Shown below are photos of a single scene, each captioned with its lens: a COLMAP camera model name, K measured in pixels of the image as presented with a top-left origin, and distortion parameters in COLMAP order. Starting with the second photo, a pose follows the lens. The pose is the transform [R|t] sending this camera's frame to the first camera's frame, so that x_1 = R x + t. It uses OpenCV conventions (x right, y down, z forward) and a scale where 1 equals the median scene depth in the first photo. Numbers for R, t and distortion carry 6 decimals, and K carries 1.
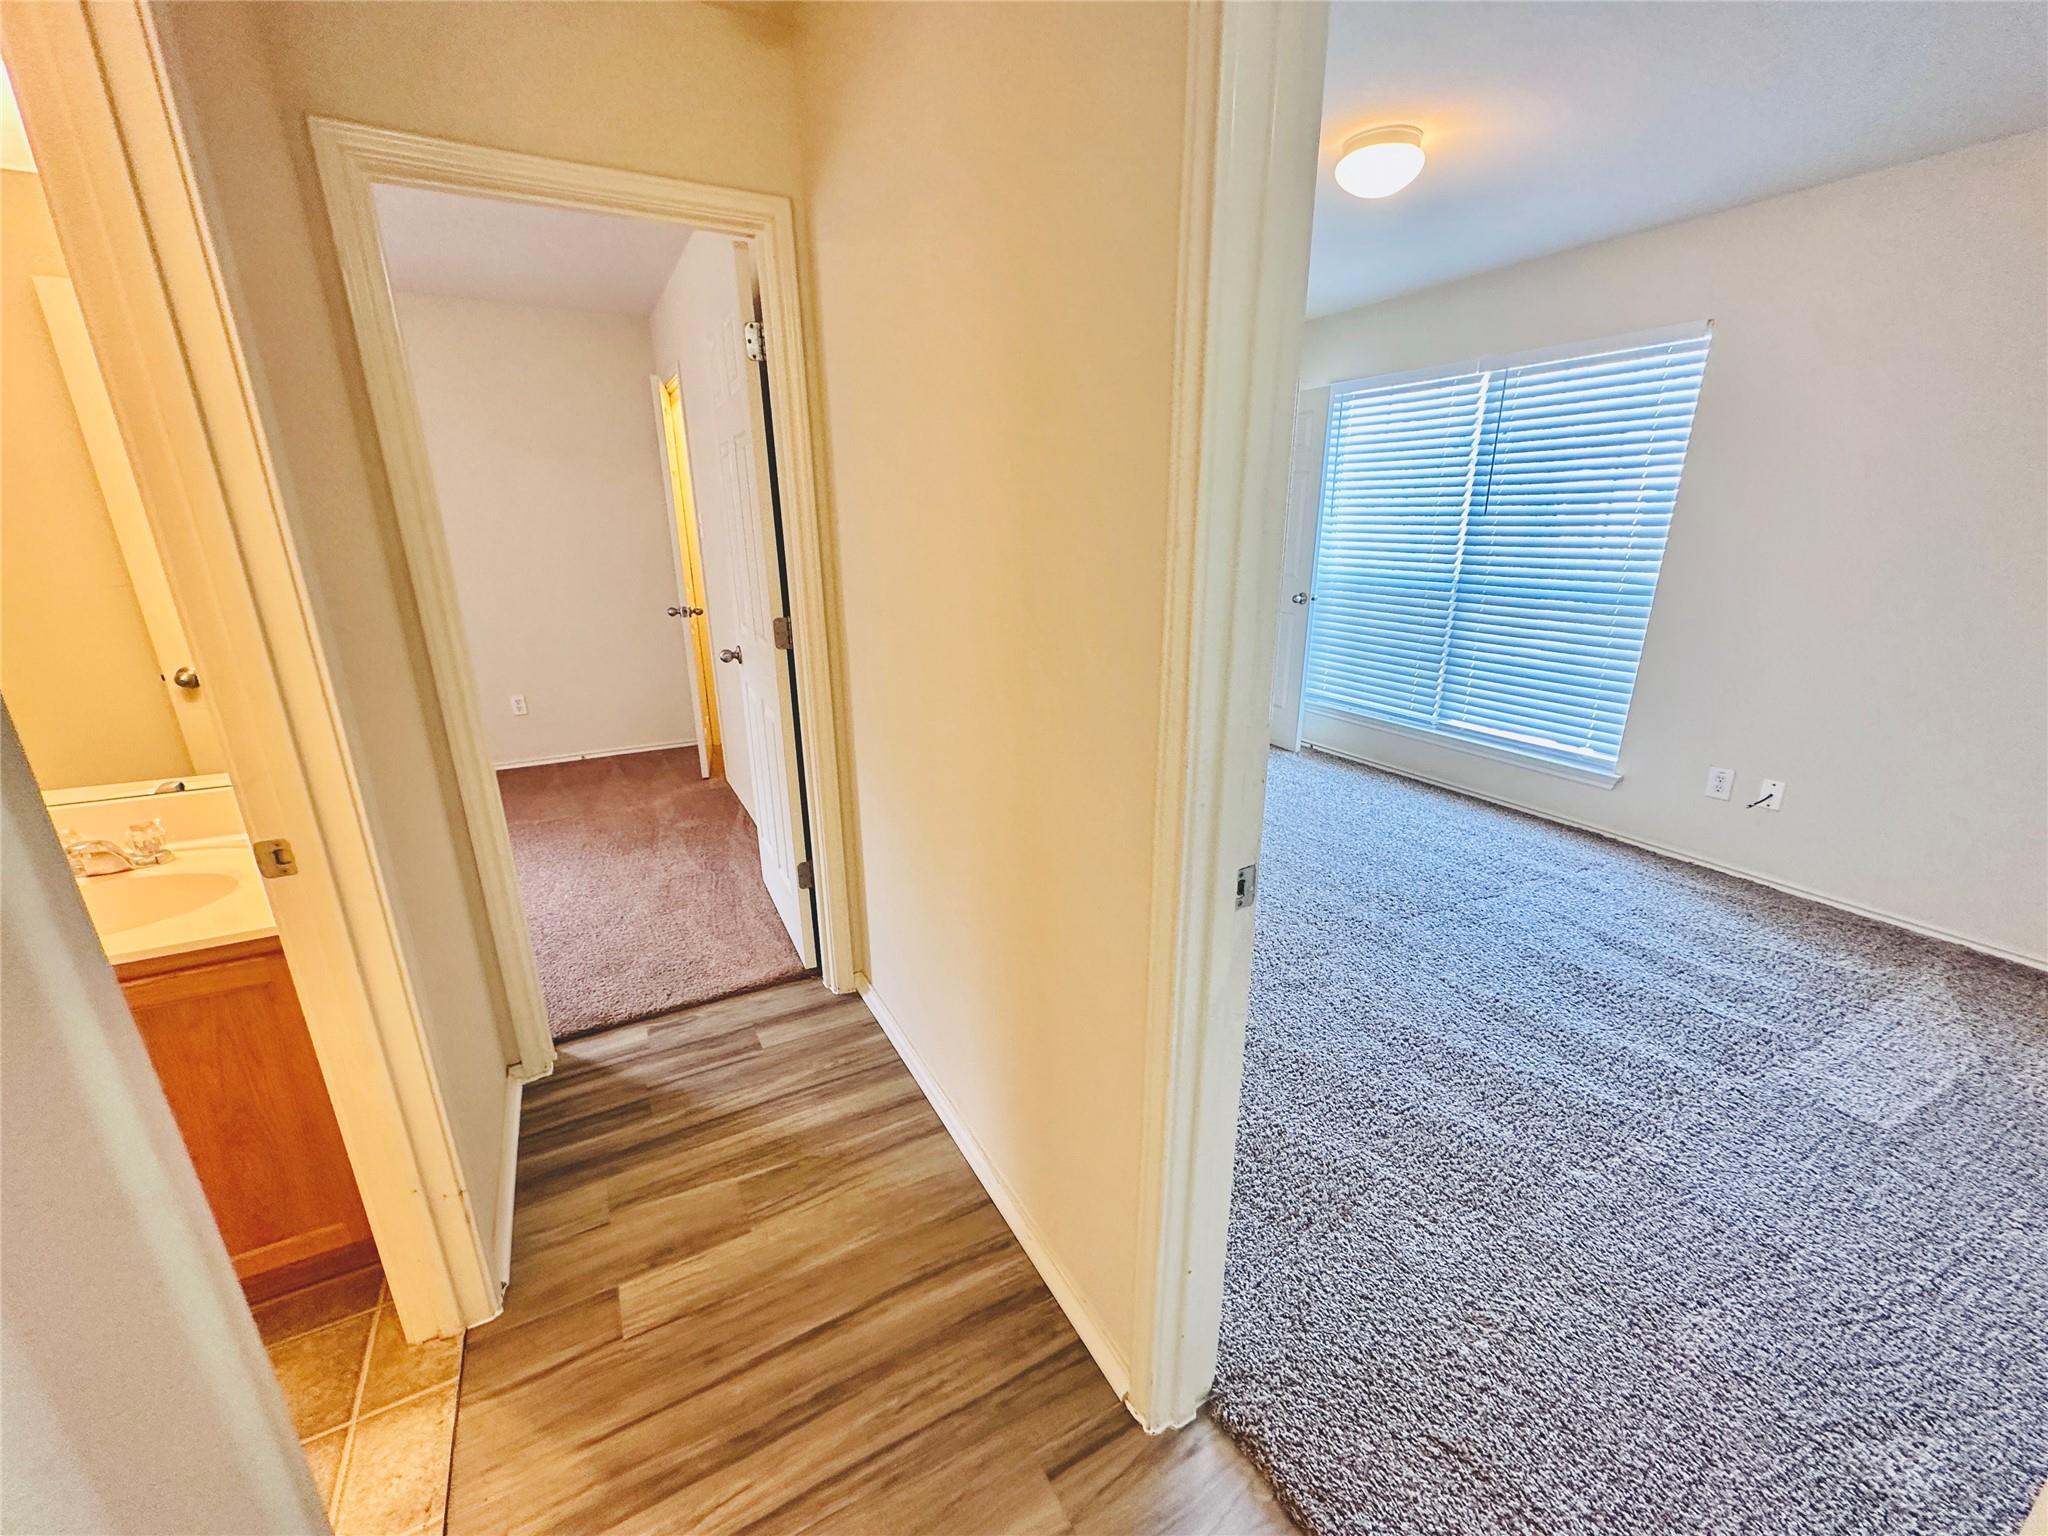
lens RADIAL K [[813.9, 0, 1022.2], [0, 813.9, 765.7], [0, 0, 1]] dist [-0.003361, 0.000899]
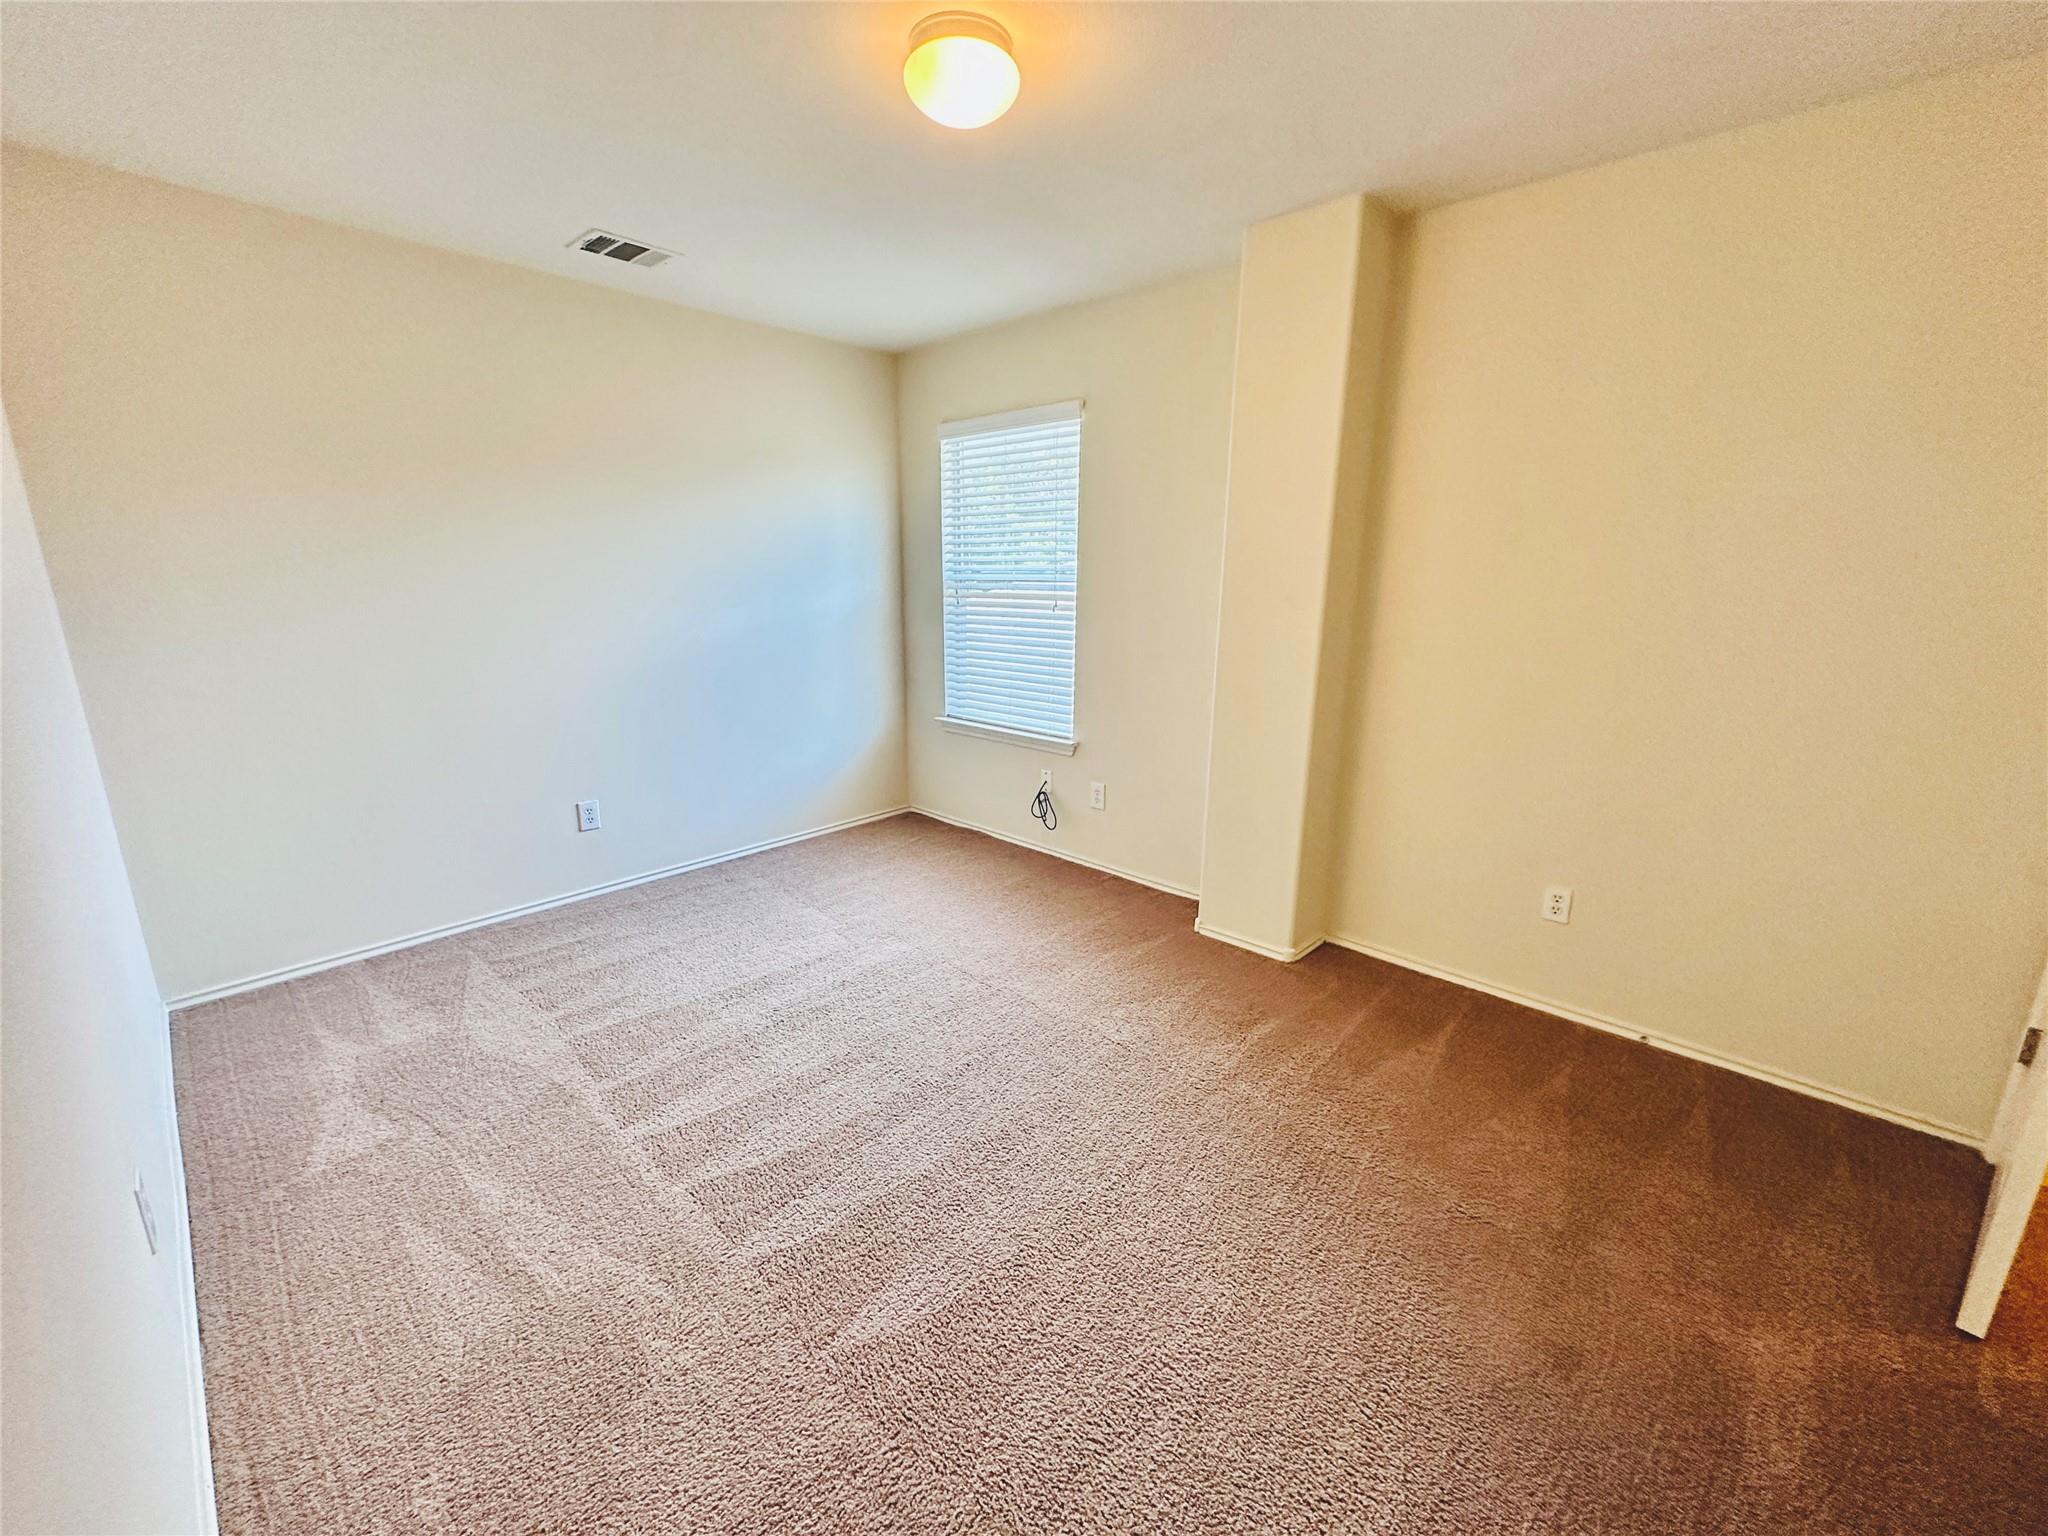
lens RADIAL K [[813.9, 0, 1022.2], [0, 813.9, 765.7], [0, 0, 1]] dist [-0.003361, 0.000899]
pose [[0.309380, 0.237320, -0.920849, -0.734927], [-0.288271, 0.946198, 0.147001, -0.413556], [0.906192, 0.219975, 0.361147, 1.344113]]
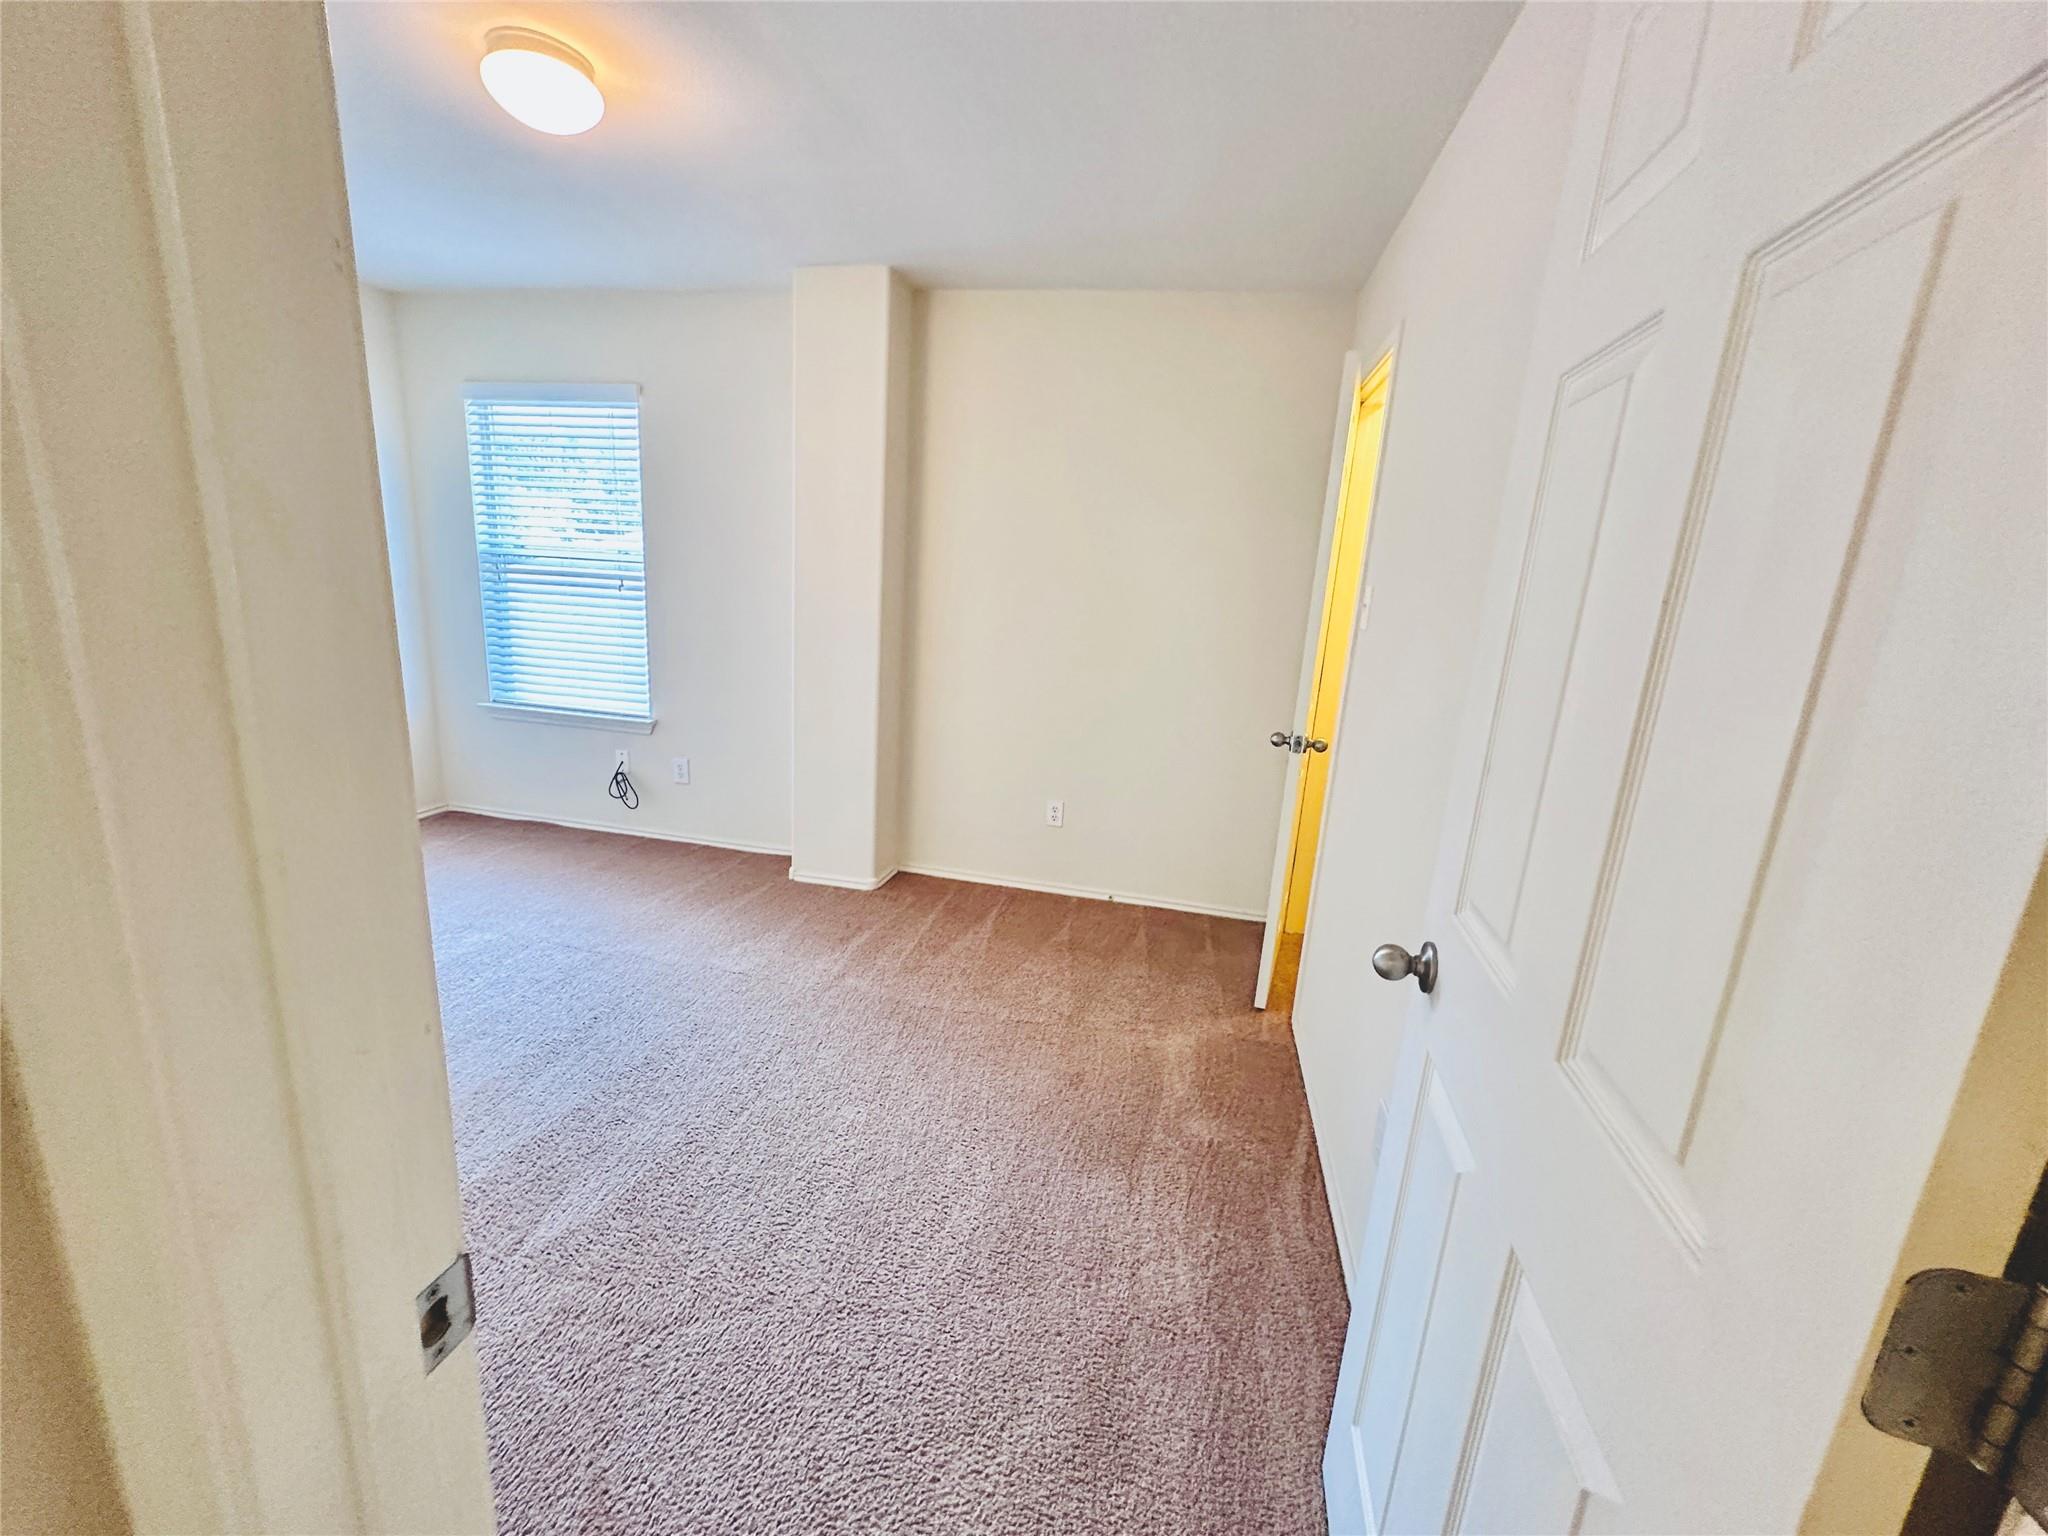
lens RADIAL K [[813.9, 0, 1022.2], [0, 813.9, 765.7], [0, 0, 1]] dist [-0.003361, 0.000899]
pose [[0.755334, 0.203006, -0.623104, -0.517628], [-0.258188, 0.966093, 0.001773, -0.330352], [0.602336, 0.159539, 0.782137, 1.111083]]
